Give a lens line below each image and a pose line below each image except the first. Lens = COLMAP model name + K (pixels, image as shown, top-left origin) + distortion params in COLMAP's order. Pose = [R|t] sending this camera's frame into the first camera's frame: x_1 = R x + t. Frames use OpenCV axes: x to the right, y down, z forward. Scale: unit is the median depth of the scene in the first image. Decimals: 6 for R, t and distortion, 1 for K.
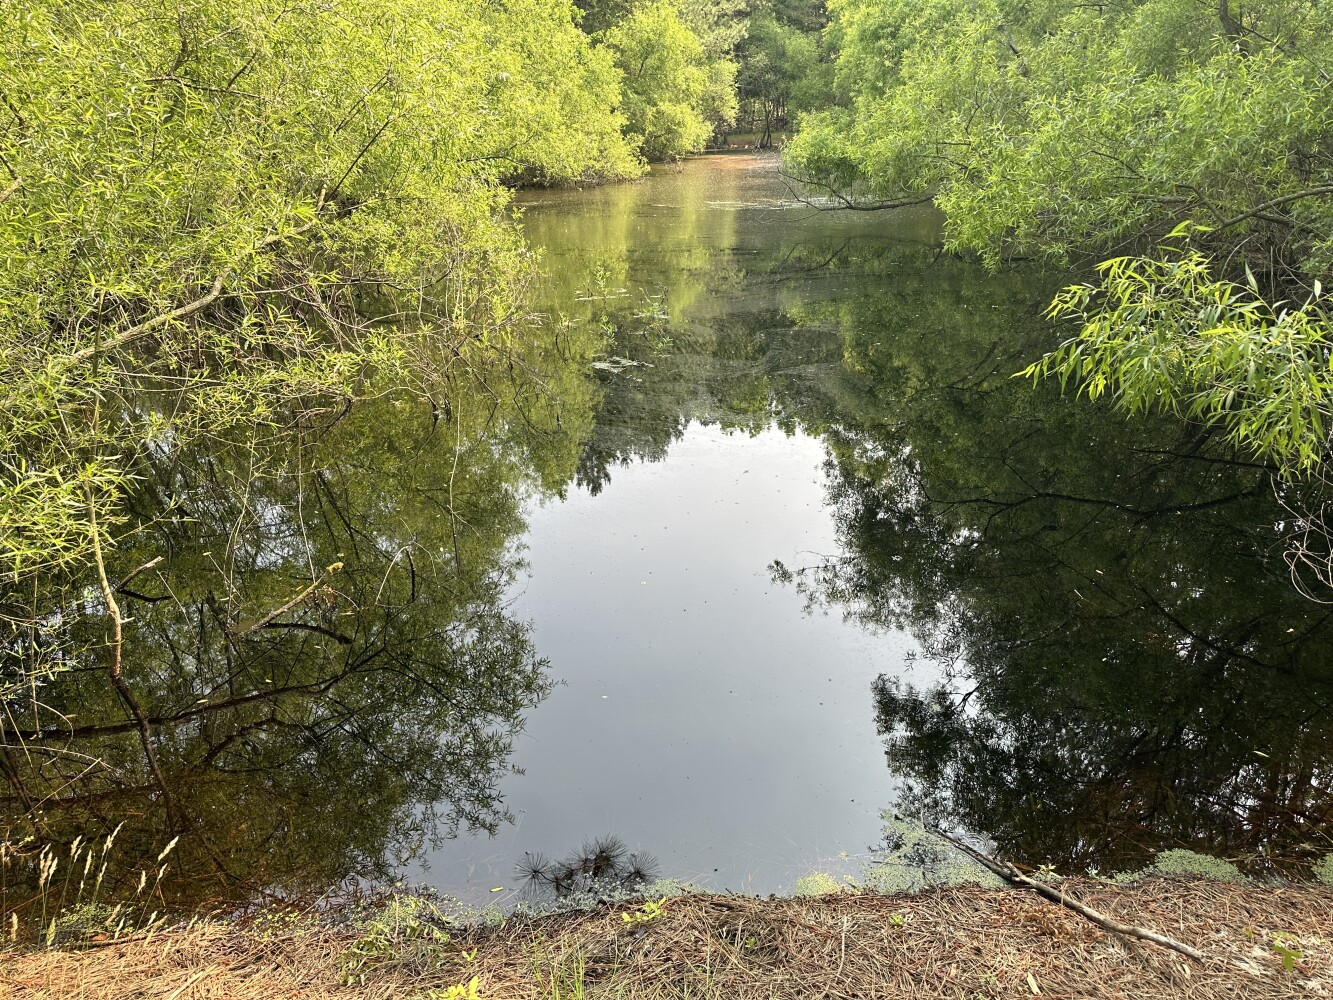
lens RADIAL K [[906.0, 0, 668.4], [0, 906.0, 514.7], [0, 0, 1]] dist [0.002944, -0.006902]
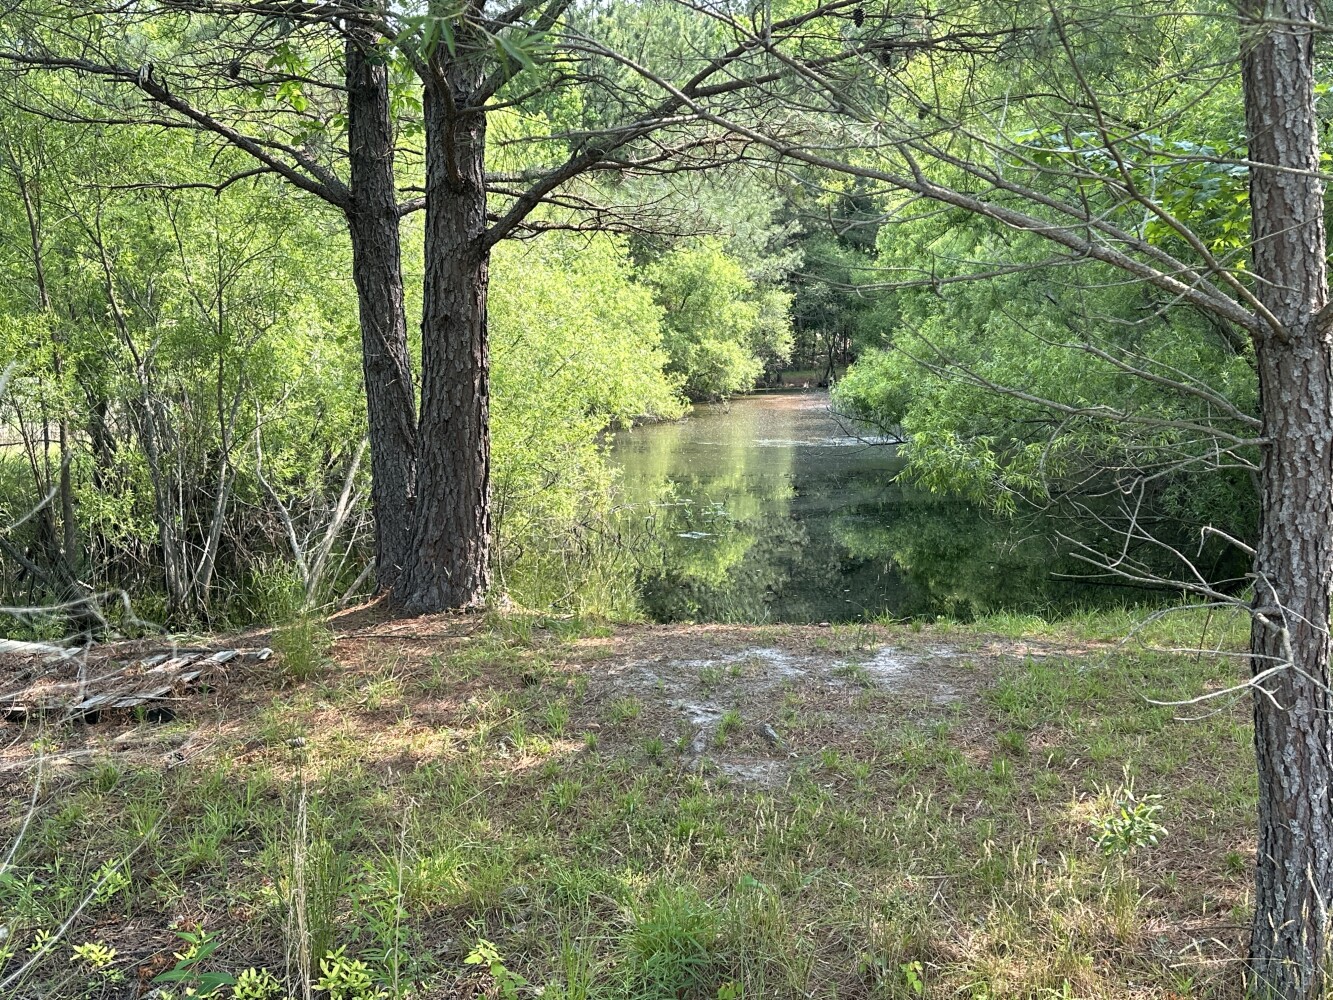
lens RADIAL K [[1396.3, 0, 666.5], [0, 1396.3, 500.0], [0, 0, 1]] dist [0.007907, 0.001099]
pose [[0.999705, 0.001832, -0.024237, -0.011519], [-0.008970, 0.954571, -0.297850, 0.097768], [0.022590, 0.297979, 0.954305, -0.246309]]
